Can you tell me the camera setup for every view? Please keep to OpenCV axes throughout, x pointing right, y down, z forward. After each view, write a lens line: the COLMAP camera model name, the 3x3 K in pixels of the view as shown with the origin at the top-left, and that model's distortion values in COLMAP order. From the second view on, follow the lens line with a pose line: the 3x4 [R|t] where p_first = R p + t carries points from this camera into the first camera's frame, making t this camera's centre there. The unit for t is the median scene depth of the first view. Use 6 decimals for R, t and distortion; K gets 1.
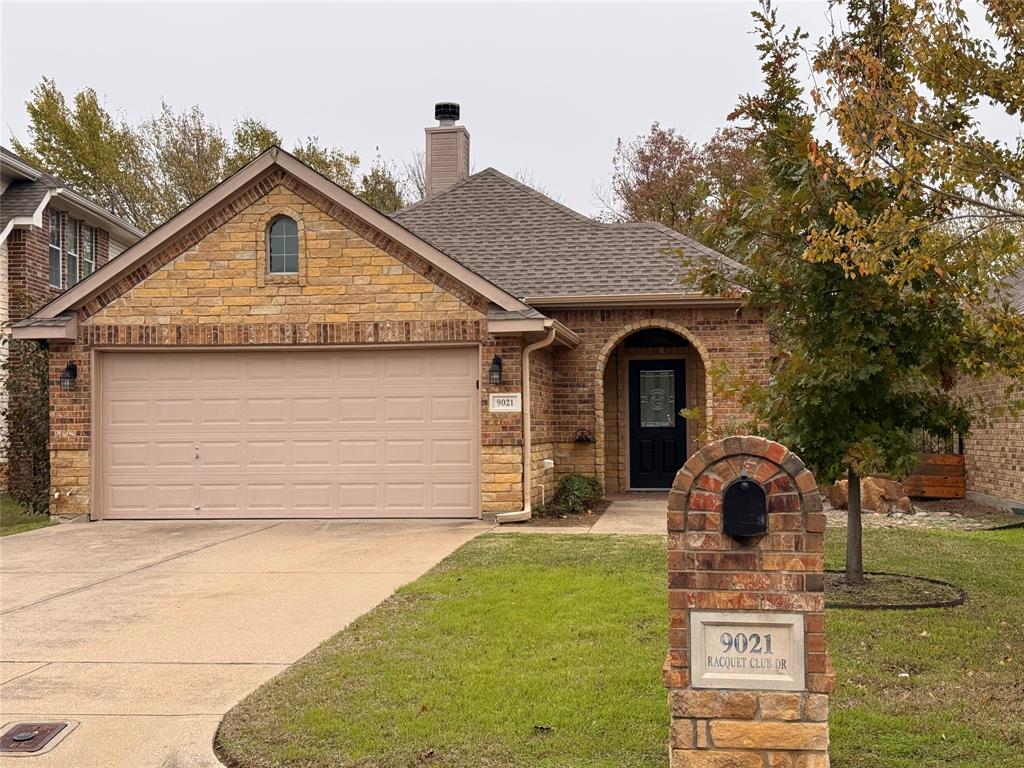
lens RADIAL K [[1431.2, 0, 511.8], [0, 1431.2, 384.2], [0, 0, 1]] dist [-0.001801, 0.000000]
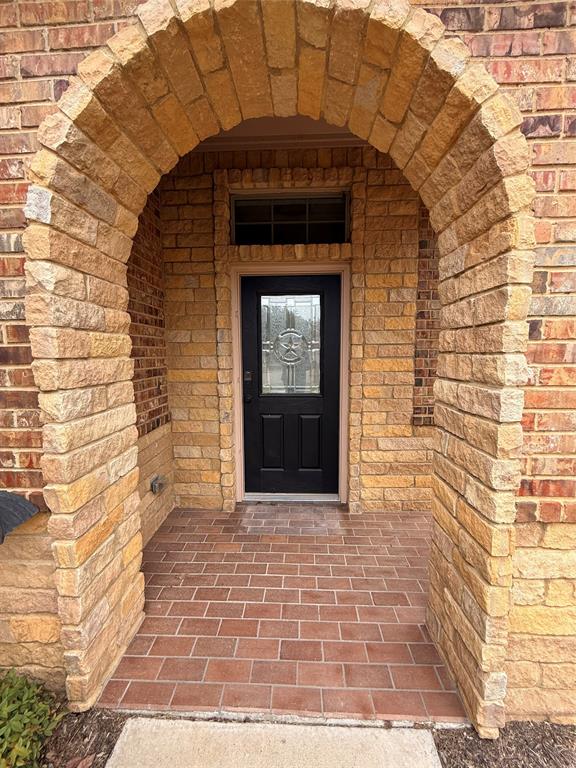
lens RADIAL K [[306.4, 0, 288.7], [0, 306.4, 382.9], [0, 0, 1]] dist [0.000872, -0.000937]
pose [[0.995666, -0.006795, 0.092751, 0.090274], [-0.005755, 0.990915, 0.134367, 0.008565], [-0.092821, -0.134319, 0.986581, 0.883362]]
